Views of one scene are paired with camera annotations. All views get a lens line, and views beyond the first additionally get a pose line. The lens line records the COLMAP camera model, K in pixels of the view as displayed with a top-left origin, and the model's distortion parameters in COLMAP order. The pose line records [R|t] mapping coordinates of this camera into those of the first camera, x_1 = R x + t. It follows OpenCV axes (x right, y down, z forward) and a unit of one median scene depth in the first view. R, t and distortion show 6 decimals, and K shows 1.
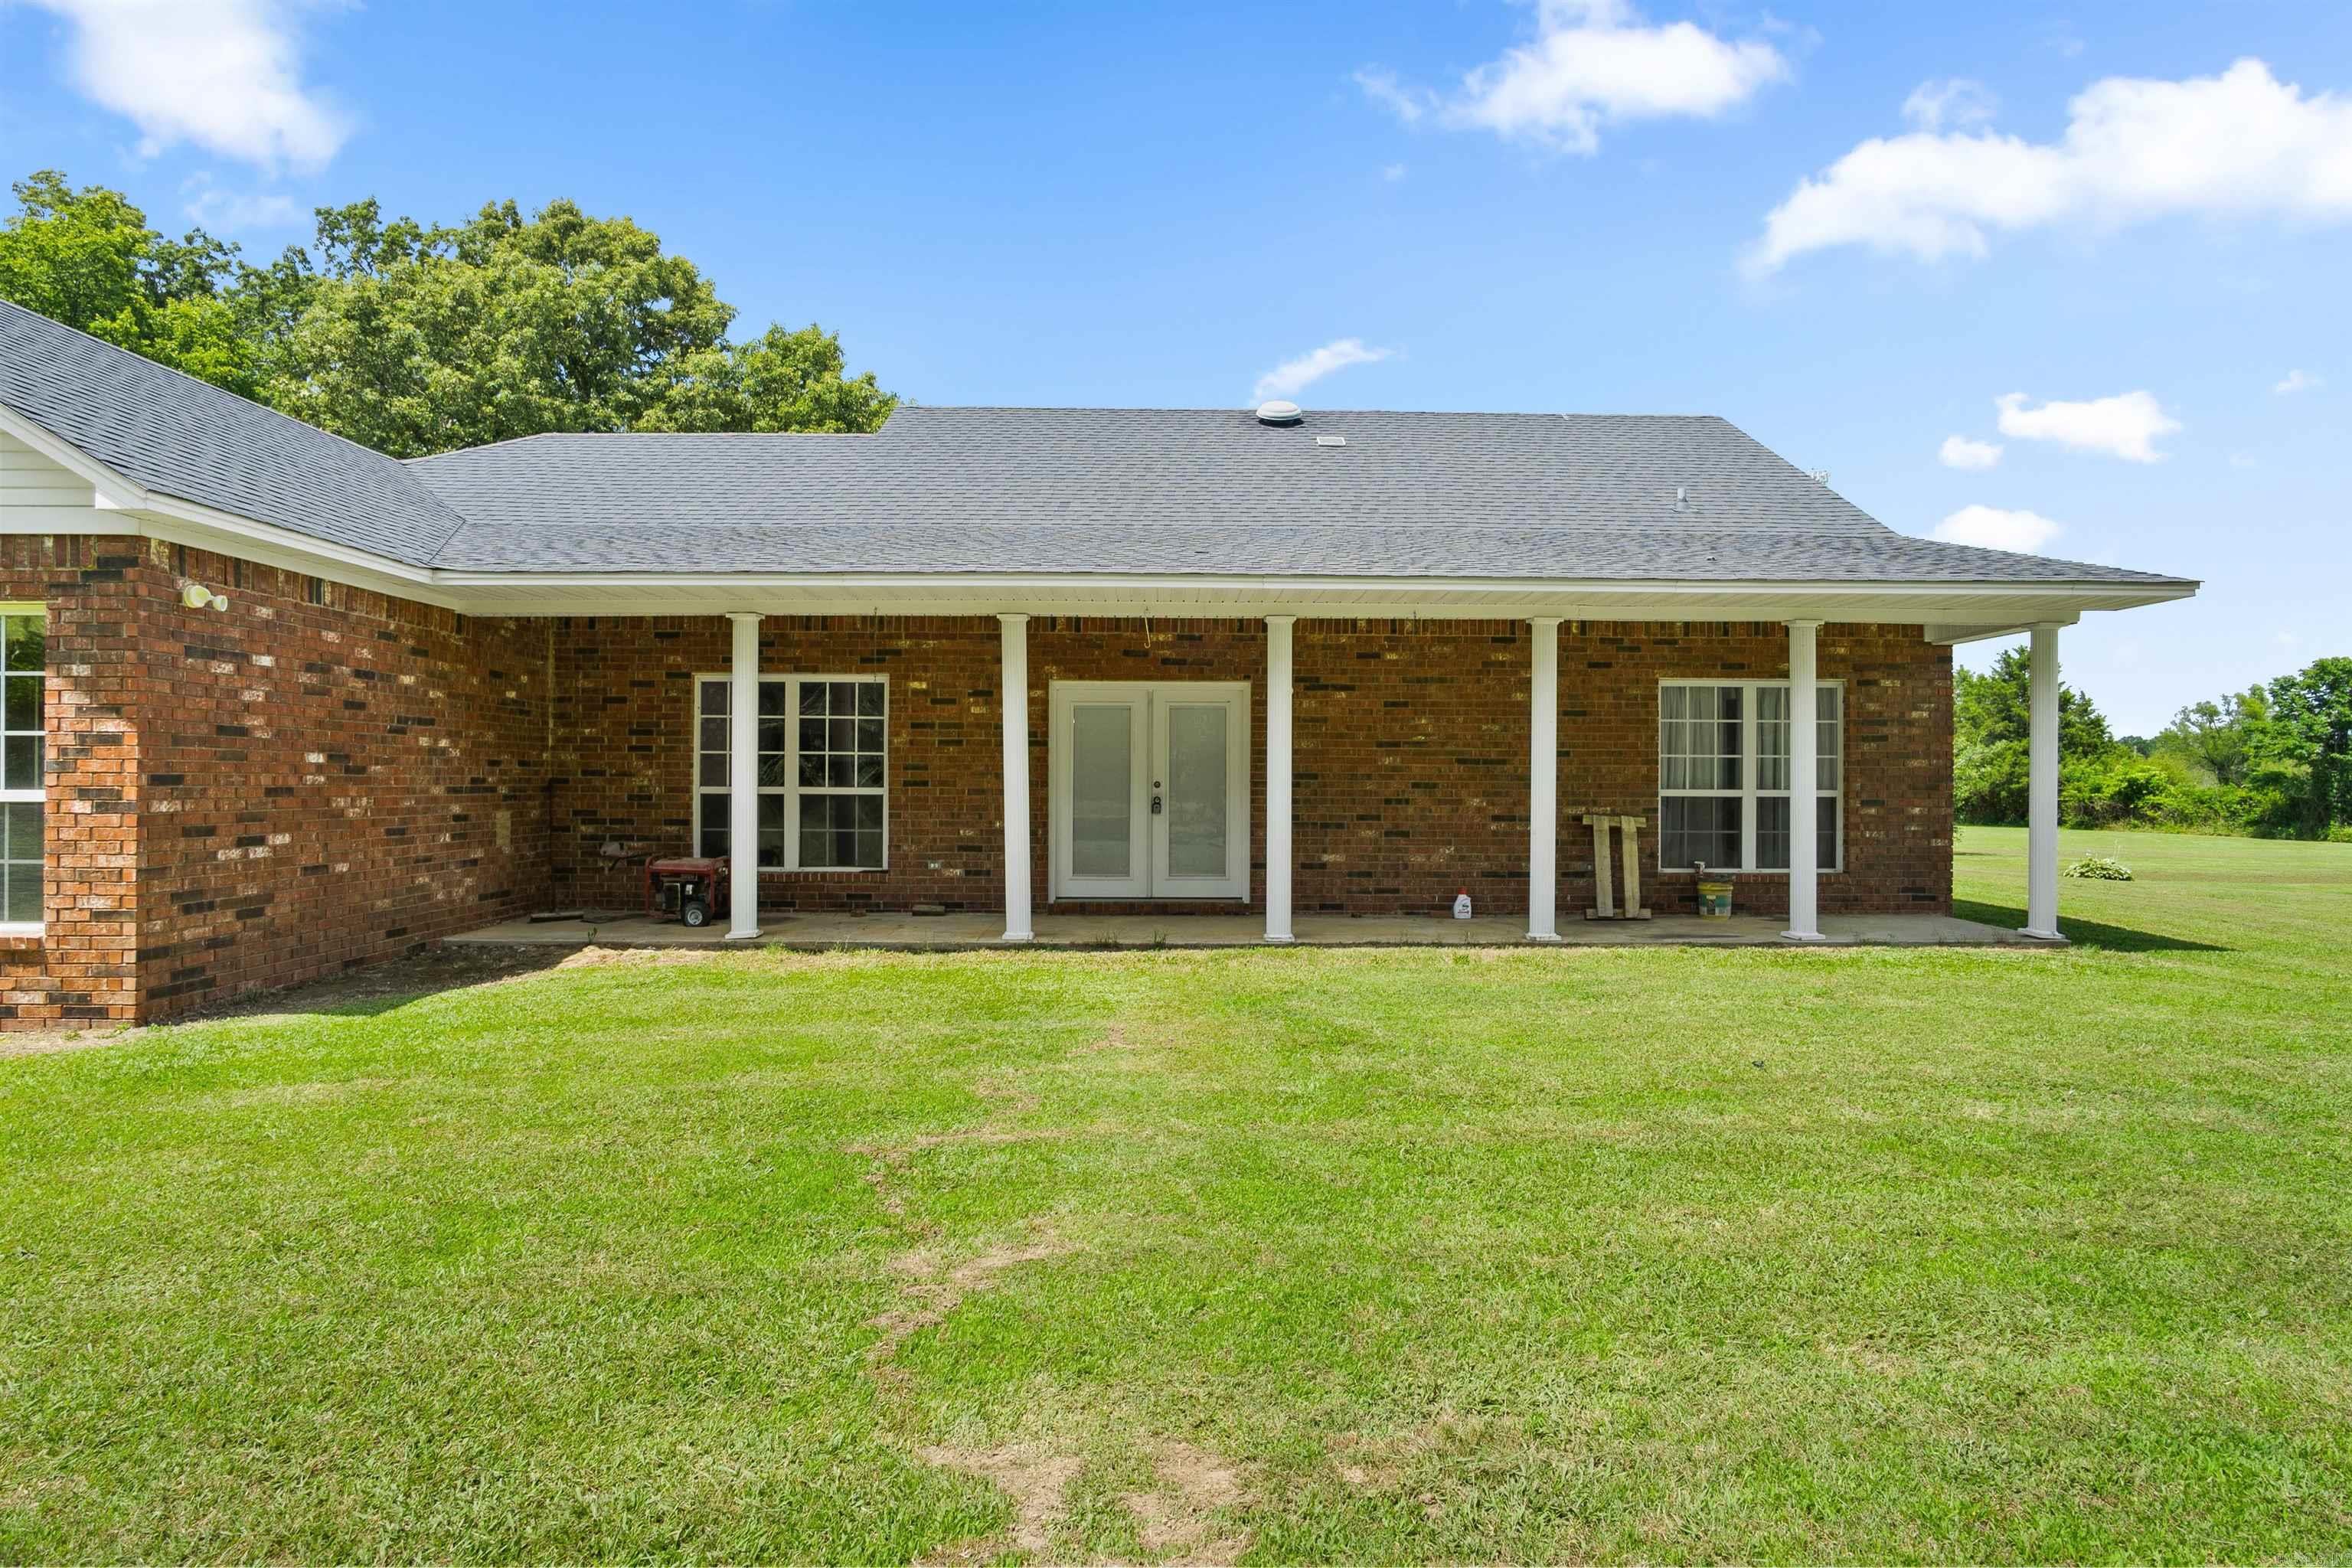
lens RADIAL K [[1243.5, 0, 1176.0], [0, 1243.5, 784.0], [0, 0, 1]] dist [-0.026037, 0.011018]
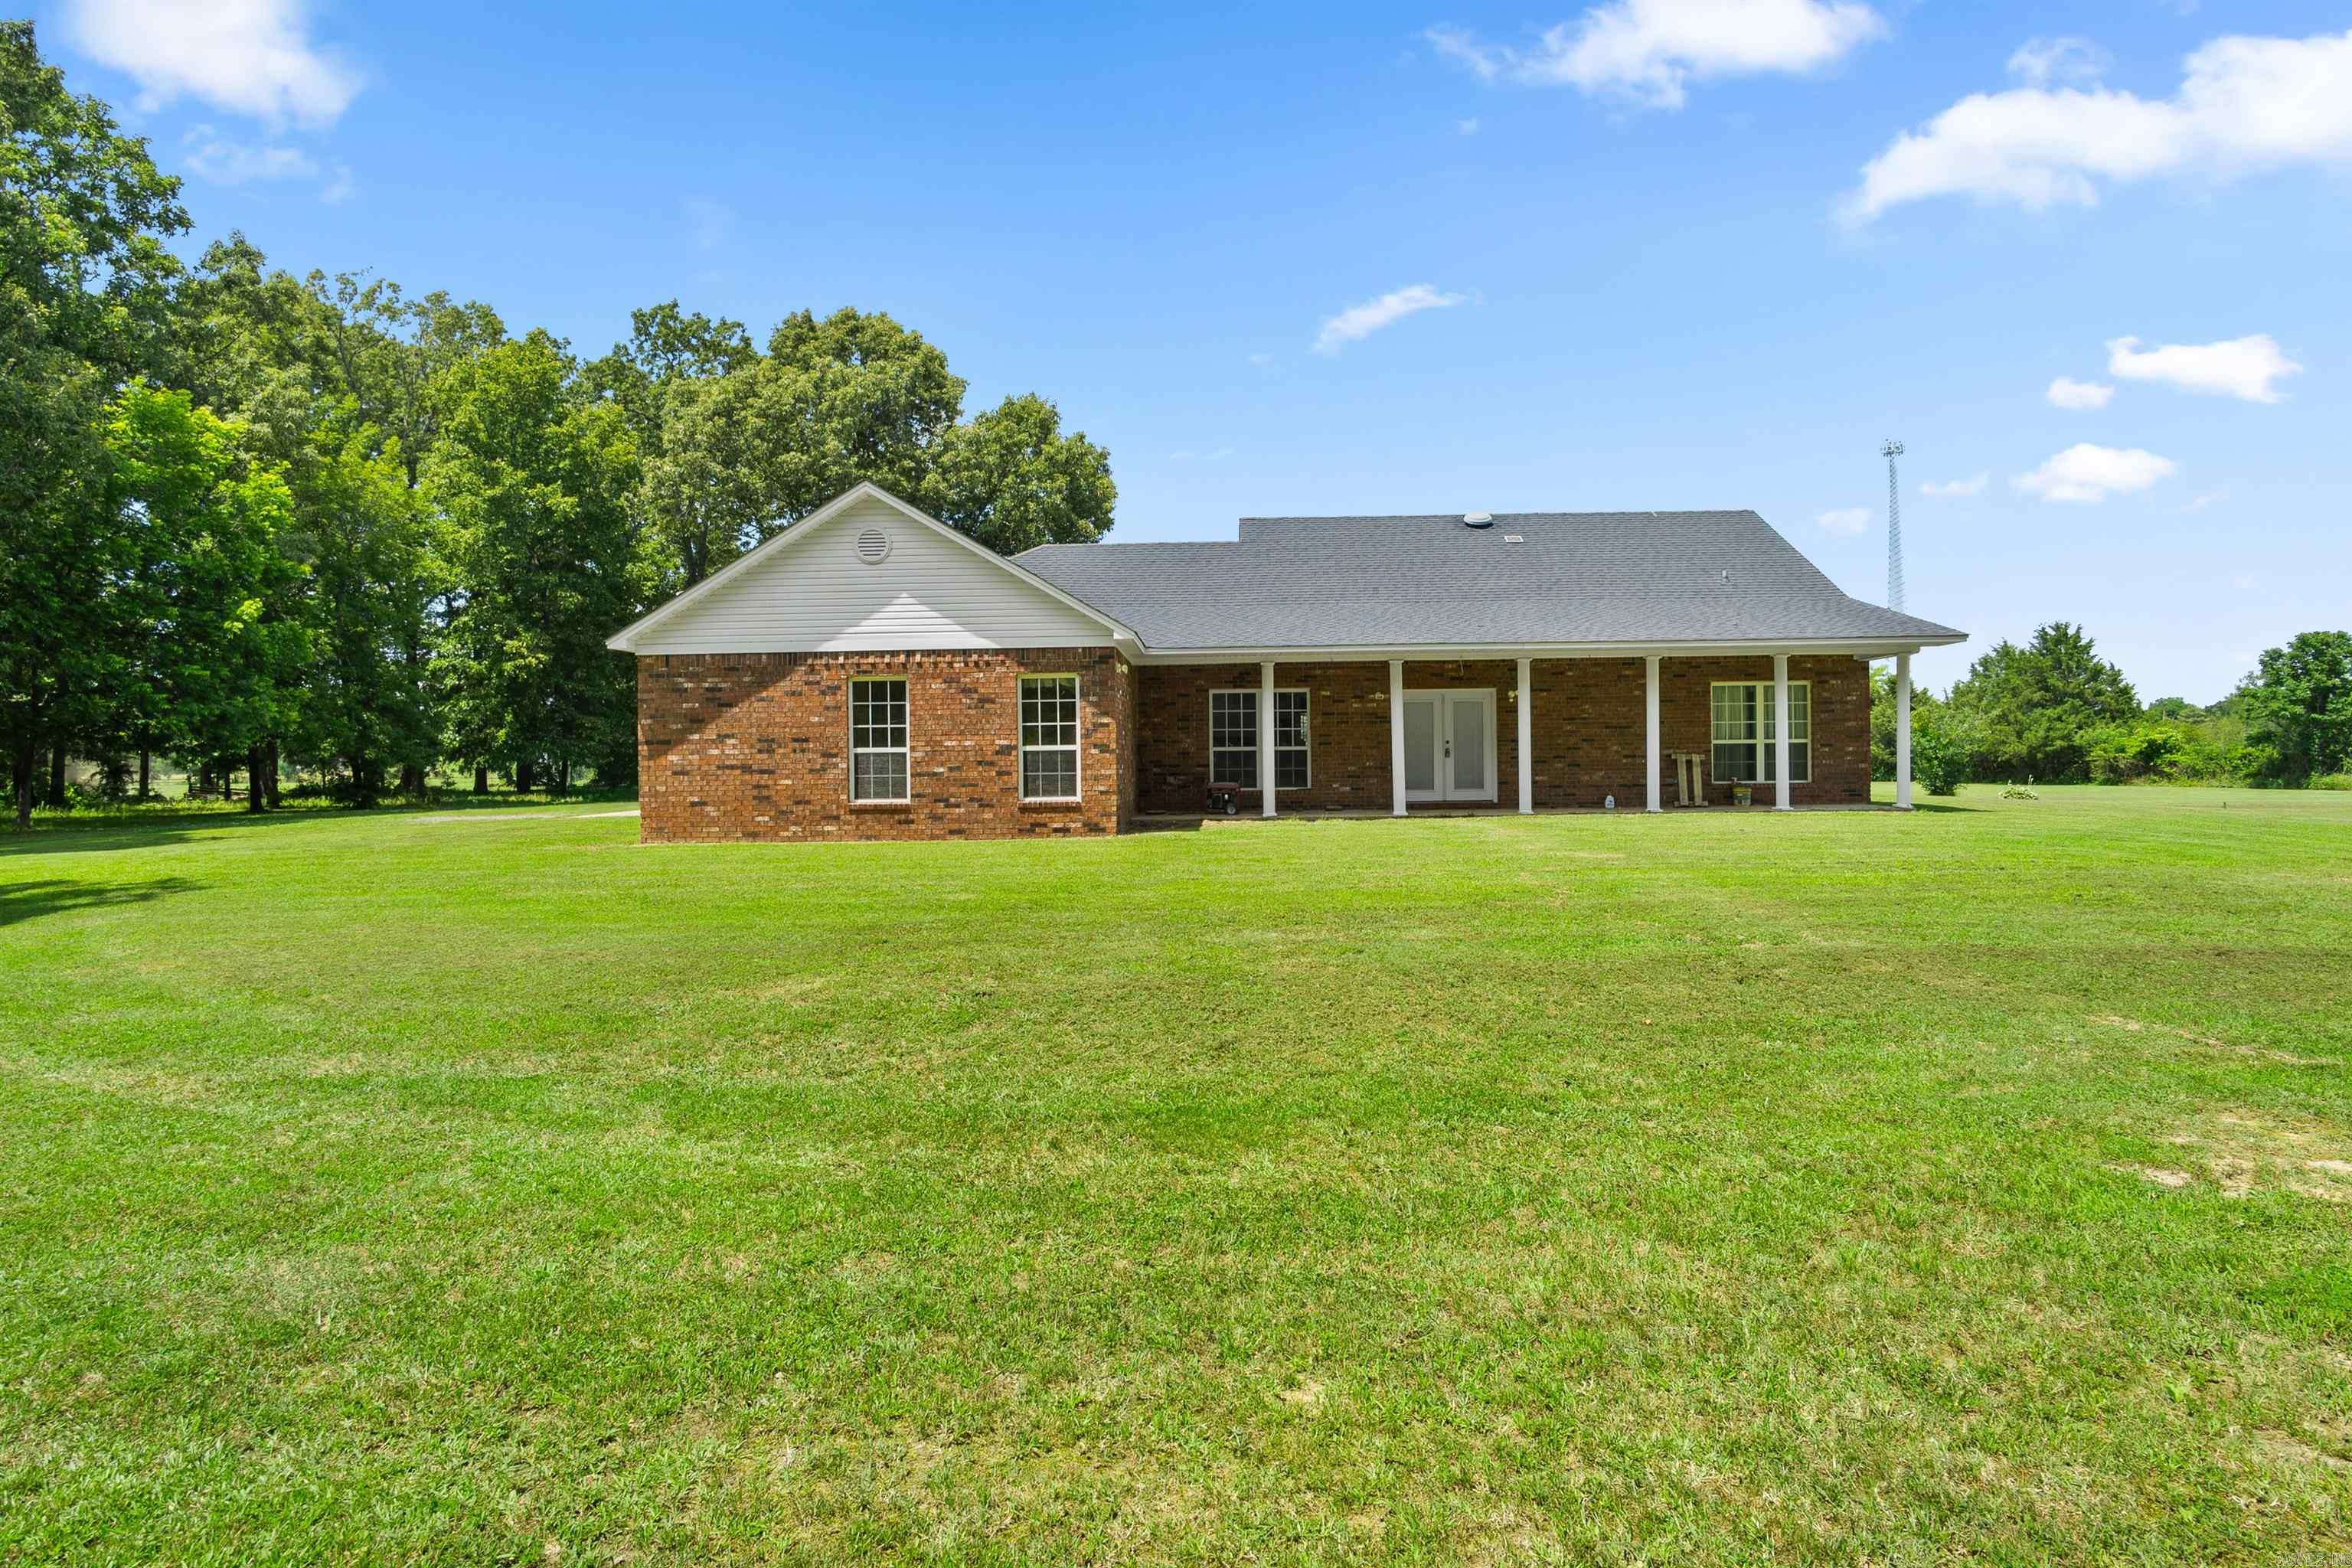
lens RADIAL K [[1256.8, 0, 1180.6], [0, 1256.8, 773.0], [0, 0, 1]] dist [-0.033729, 0.009285]
pose [[0.998672, -0.017269, -0.048536, -0.331051], [0.017470, 0.999840, 0.003731, 0.033264], [0.048464, -0.004574, 0.998814, -0.950842]]
